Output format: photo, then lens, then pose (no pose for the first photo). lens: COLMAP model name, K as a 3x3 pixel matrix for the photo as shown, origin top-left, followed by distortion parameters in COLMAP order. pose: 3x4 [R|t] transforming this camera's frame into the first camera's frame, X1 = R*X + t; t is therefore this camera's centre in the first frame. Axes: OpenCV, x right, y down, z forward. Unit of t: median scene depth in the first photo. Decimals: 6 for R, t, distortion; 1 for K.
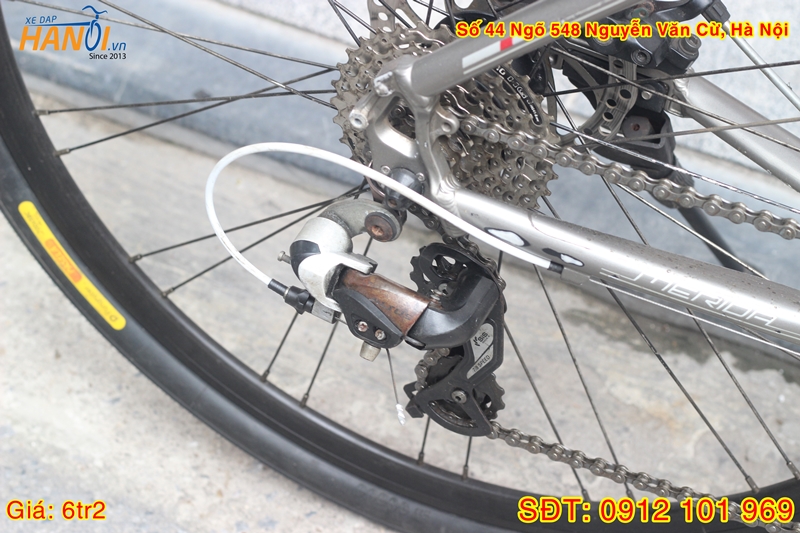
lens RADIAL K [[1894.9, 0, 400.0], [0, 1894.9, 266.5], [0, 0, 1]] dist [-0.027981, -0.468454]
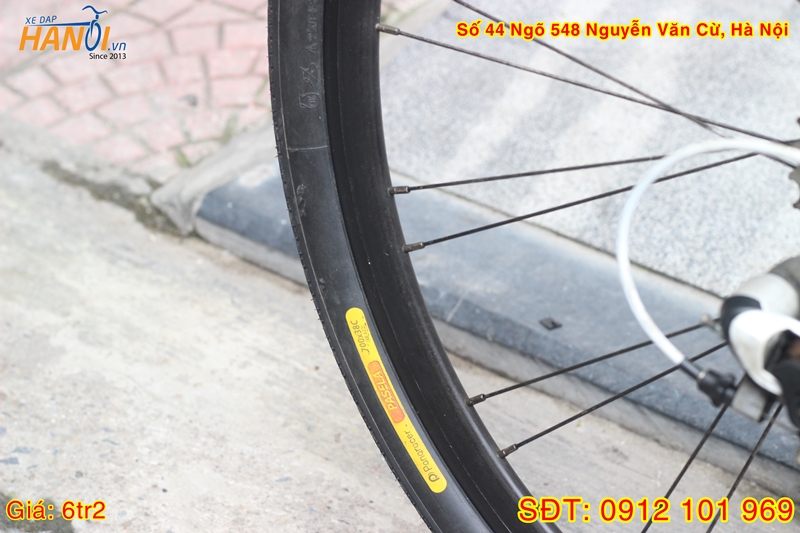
lens RADIAL K [[1894.9, 0, 400.0], [0, 1894.9, 266.5], [0, 0, 1]] dist [-0.027981, -0.468454]
pose [[0.980159, 0.136820, -0.143417, -0.064247], [-0.174469, 0.938913, -0.296654, 0.184208], [0.094068, 0.315790, 0.944155, 0.226539]]
